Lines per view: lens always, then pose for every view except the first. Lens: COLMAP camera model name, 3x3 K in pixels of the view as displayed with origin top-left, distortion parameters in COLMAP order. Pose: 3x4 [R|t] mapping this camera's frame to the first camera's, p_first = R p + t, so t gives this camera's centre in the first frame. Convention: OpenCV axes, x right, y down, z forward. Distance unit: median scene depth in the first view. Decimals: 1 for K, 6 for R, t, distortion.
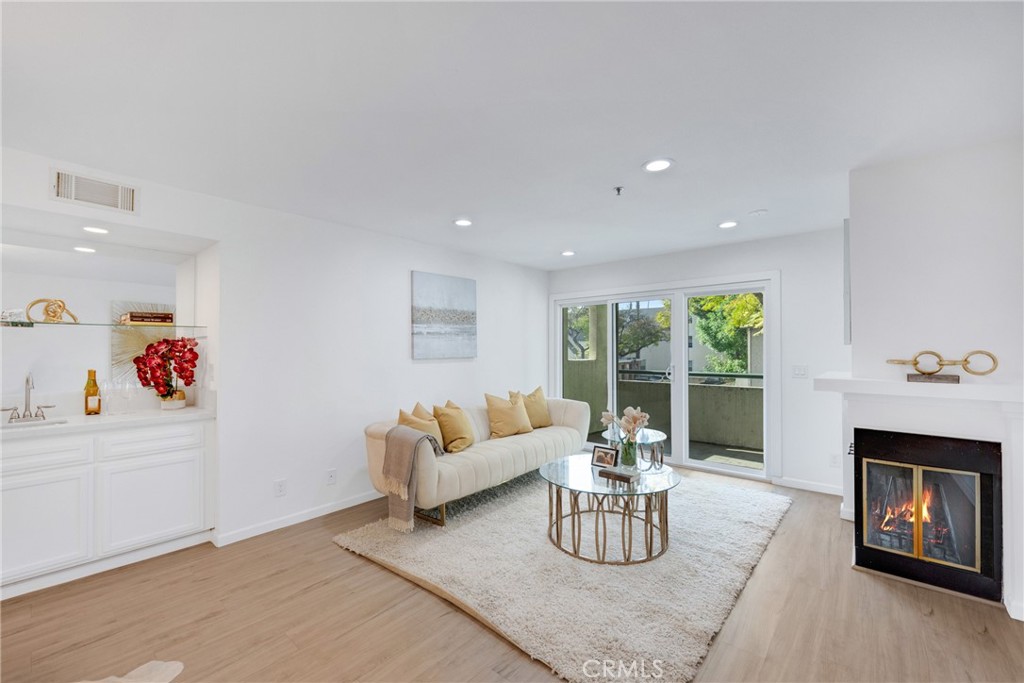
lens RADIAL K [[420.7, 0, 510.6], [0, 420.7, 345.8], [0, 0, 1]] dist [-0.003857, 0.001421]
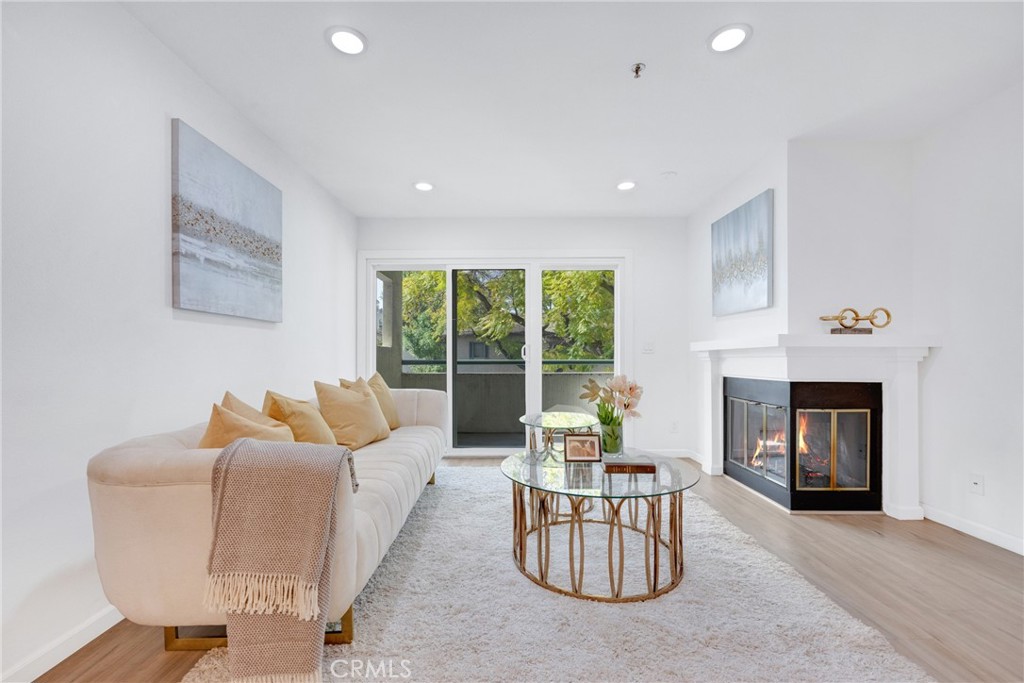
lens RADIAL K [[420.7, 0, 515.3], [0, 420.7, 353.2], [0, 0, 1]] dist [-0.003857, 0.001421]
pose [[0.757614, 0.007582, 0.652659, -0.331472], [-0.006179, 0.999971, -0.004444, 0.107729], [-0.652674, -0.000666, 0.757639, 0.529905]]
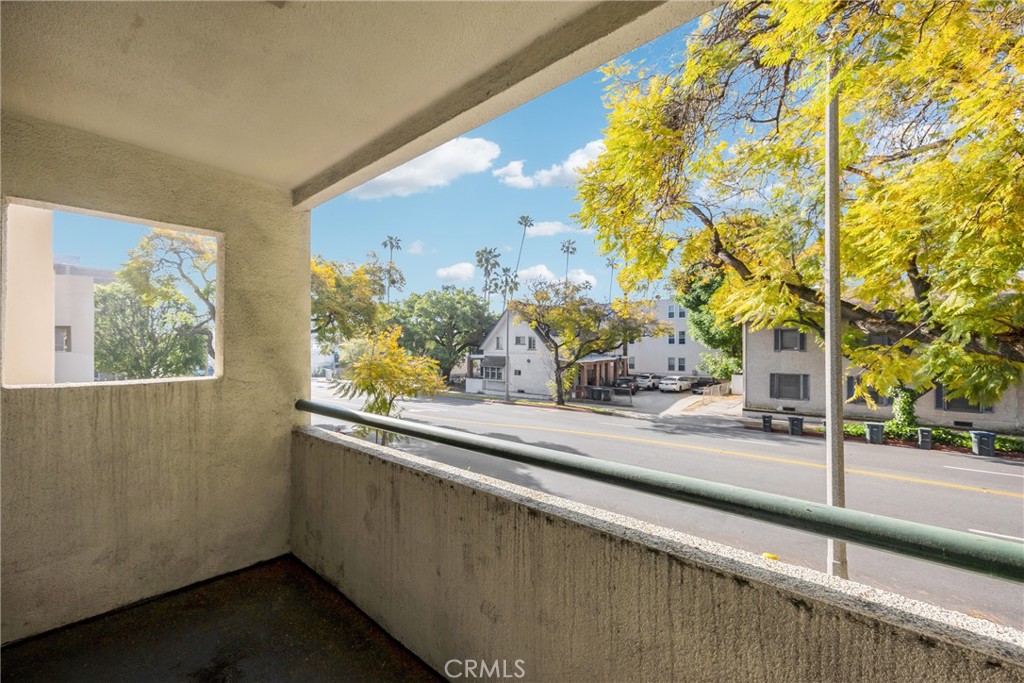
lens RADIAL K [[421.6, 0, 510.0], [0, 421.6, 344.1], [0, 0, 1]] dist [-0.003343, -0.000744]
pose [[0.999963, 0.001559, -0.008463, 1.154842], [-0.001510, 0.999982, 0.005730, 0.003063], [0.008472, -0.005717, 0.999948, 1.552376]]
